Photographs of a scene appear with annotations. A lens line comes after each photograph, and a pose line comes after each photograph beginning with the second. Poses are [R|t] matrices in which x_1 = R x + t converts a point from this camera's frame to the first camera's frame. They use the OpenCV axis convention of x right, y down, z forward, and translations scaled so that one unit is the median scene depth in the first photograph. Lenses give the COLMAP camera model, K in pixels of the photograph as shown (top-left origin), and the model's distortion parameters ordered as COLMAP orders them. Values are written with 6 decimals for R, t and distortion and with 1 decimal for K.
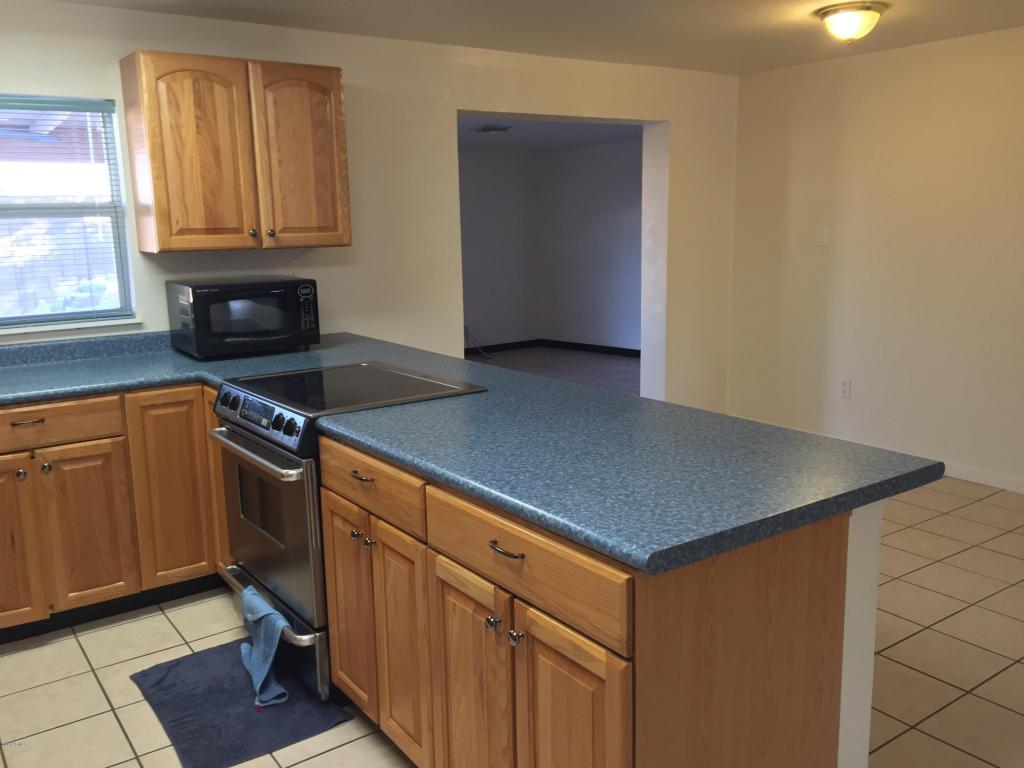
lens RADIAL K [[880.0, 0, 509.6], [0, 880.0, 385.2], [0, 0, 1]] dist [0.076369, -0.099124]
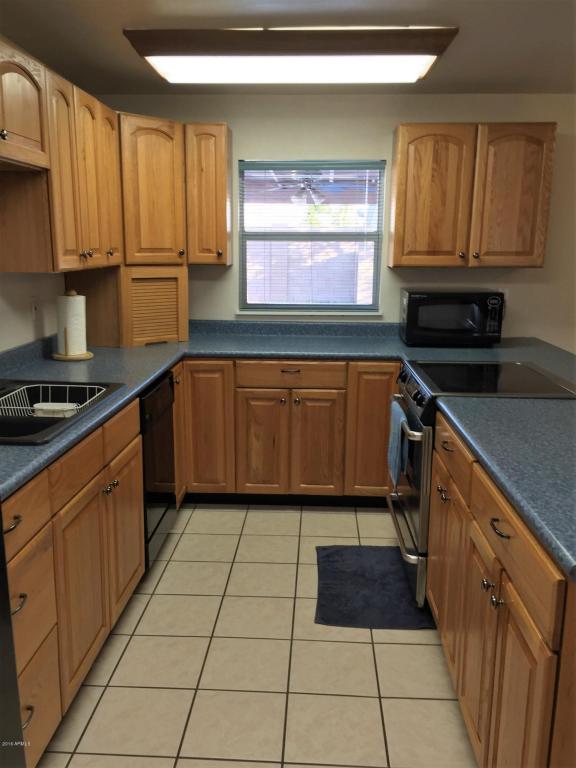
lens RADIAL K [[660.0, 0, 288.0], [0, 660.0, 384.0], [0, 0, 1]] dist [0.076369, -0.099124]
pose [[0.785412, 0.151794, -0.600073, 0.138719], [-0.139661, 0.987923, 0.067107, -0.011877], [0.603012, 0.031100, 0.797126, 0.057046]]
